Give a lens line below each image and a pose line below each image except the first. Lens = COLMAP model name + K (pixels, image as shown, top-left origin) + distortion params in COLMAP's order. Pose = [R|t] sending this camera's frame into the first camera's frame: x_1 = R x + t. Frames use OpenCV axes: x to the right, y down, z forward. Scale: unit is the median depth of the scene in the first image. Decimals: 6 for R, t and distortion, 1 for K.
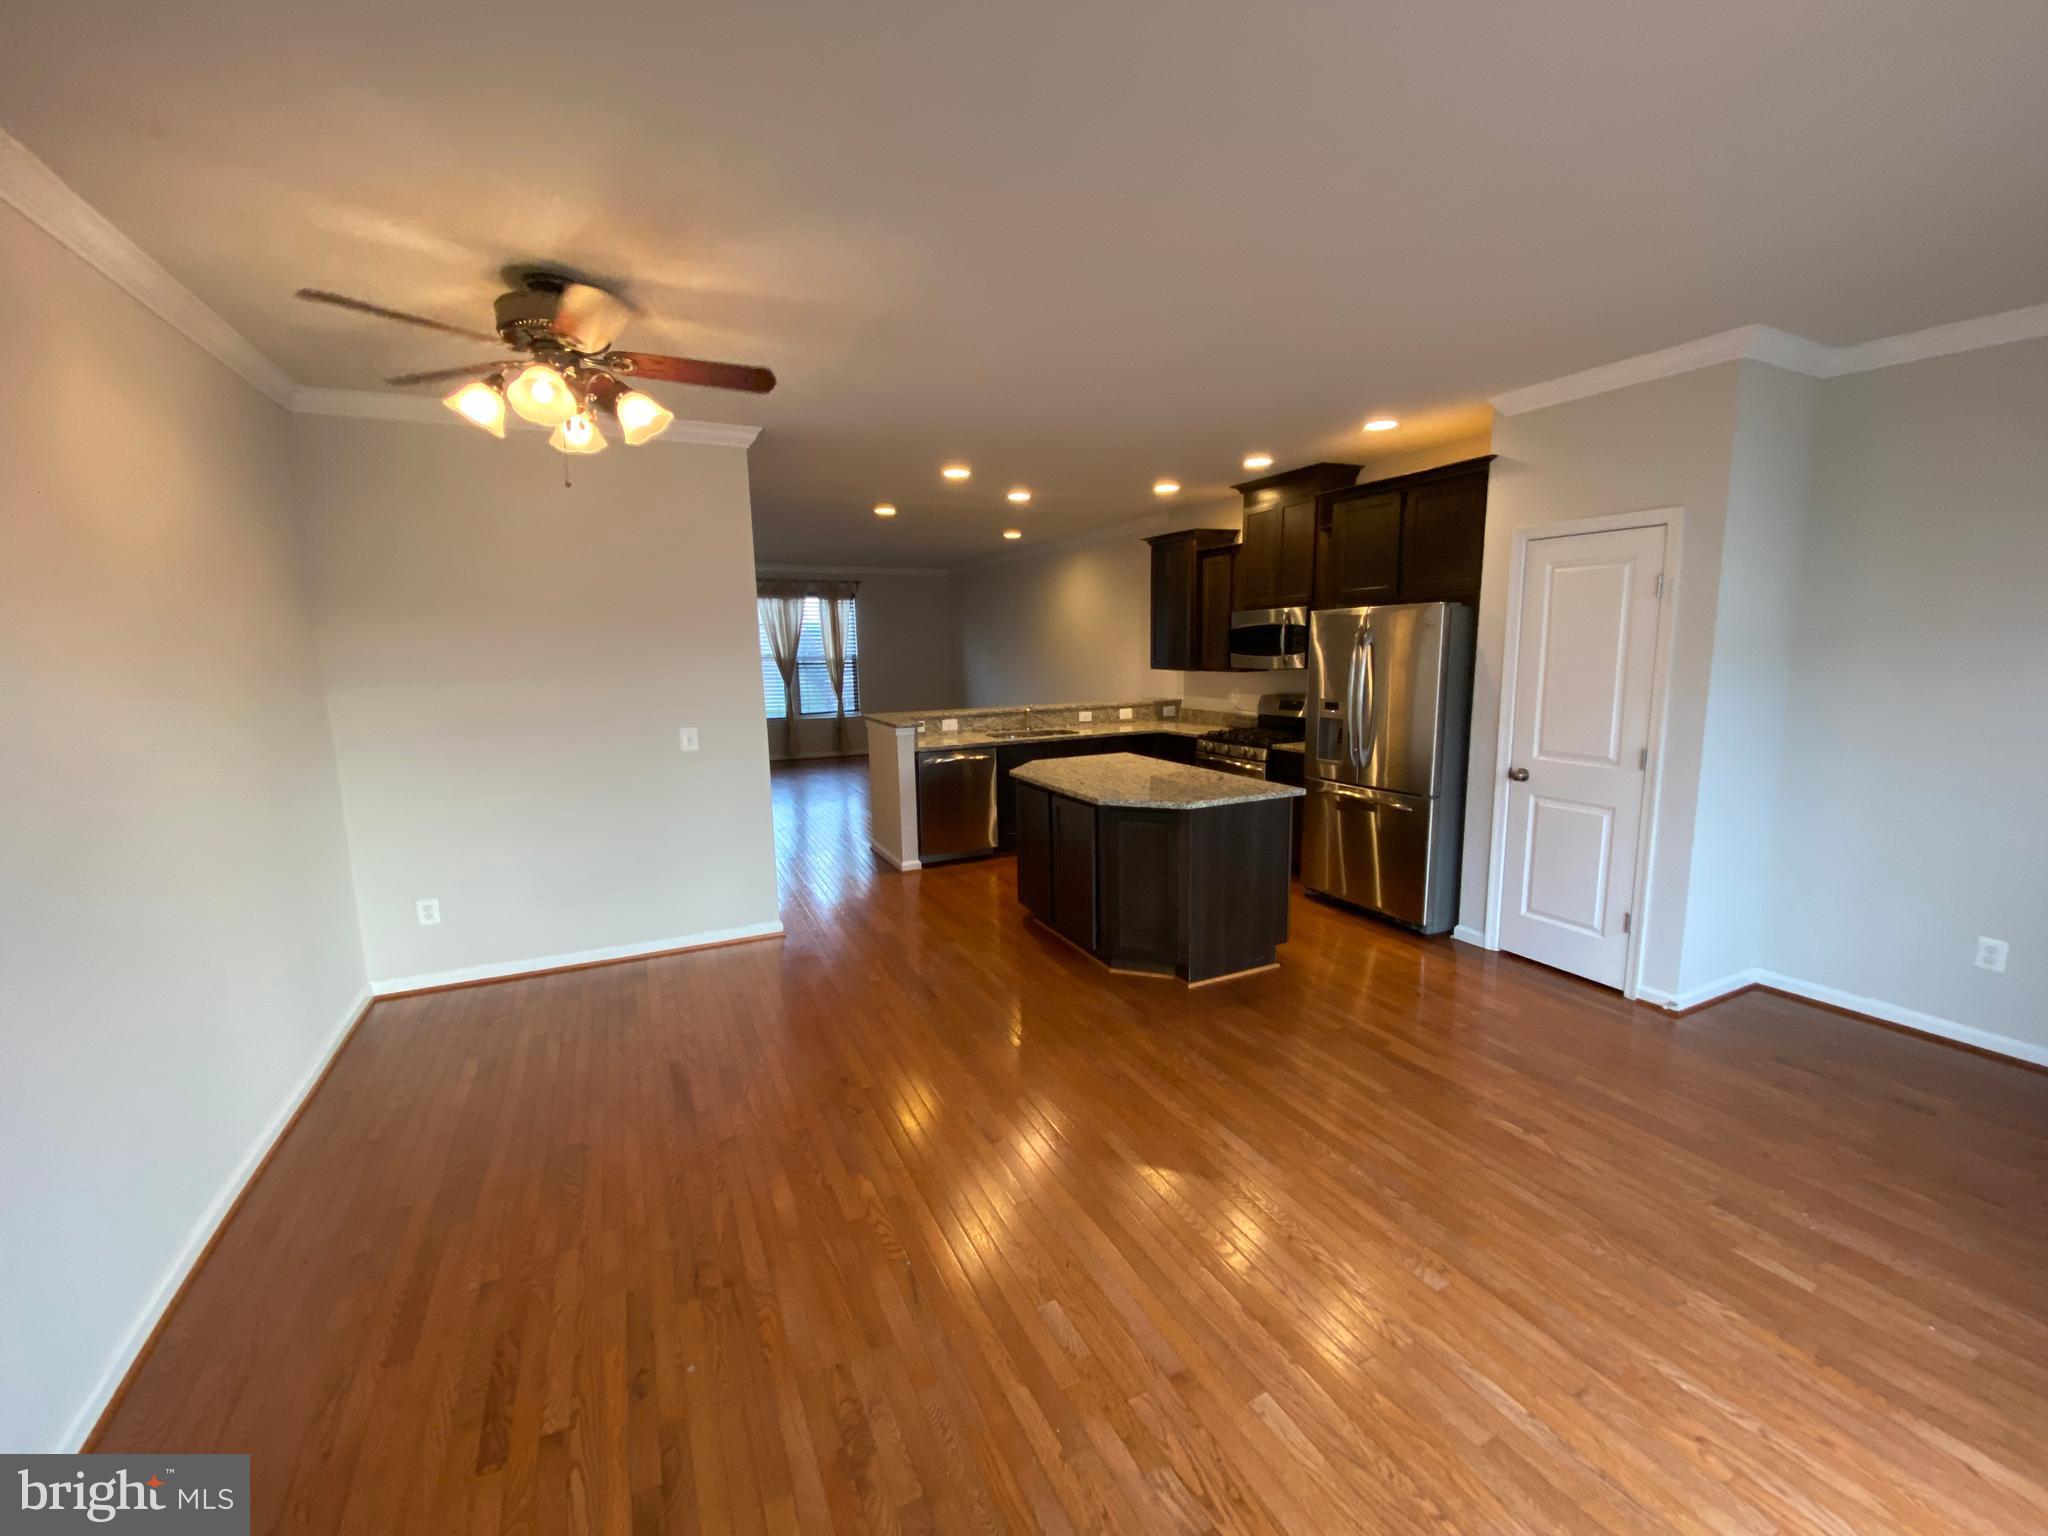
lens RADIAL K [[833.8, 0, 1026.2], [0, 833.8, 767.6], [0, 0, 1]] dist [-0.000373, -0.011281]
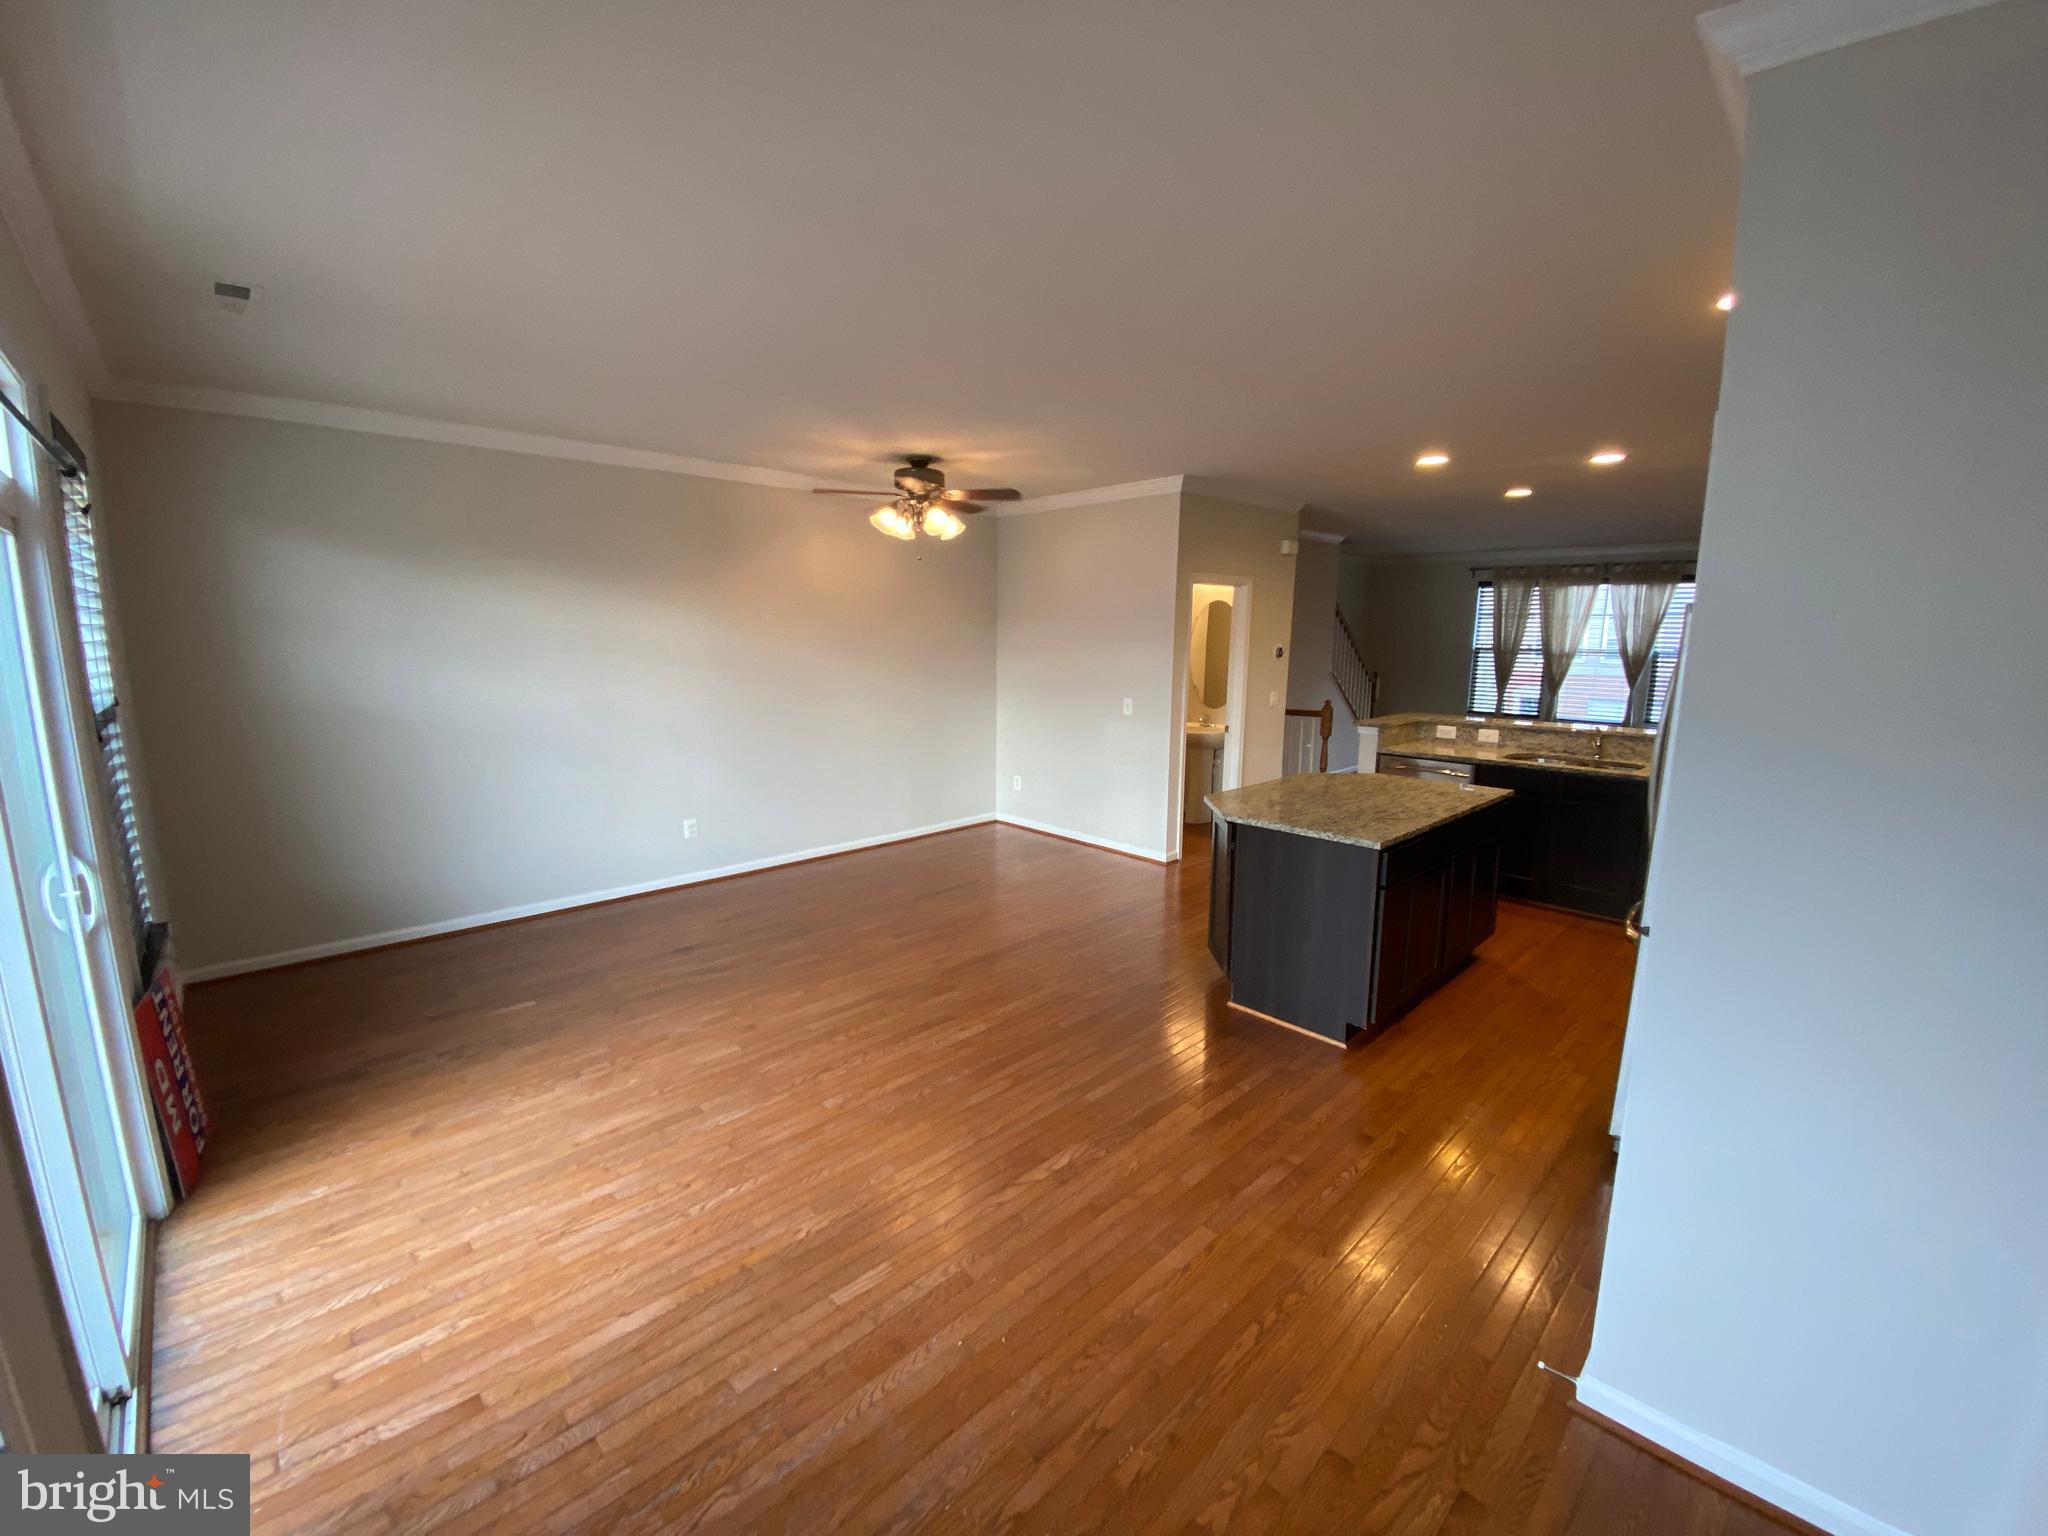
lens RADIAL K [[831.6, 0, 1029.6], [0, 831.6, 769.0], [0, 0, 1]] dist [0.029136, -0.023538]
pose [[0.313797, 0.170809, -0.934000, 1.693449], [-0.151451, 0.980096, 0.128355, -0.162859], [0.937333, 0.101178, 0.333420, 0.722272]]
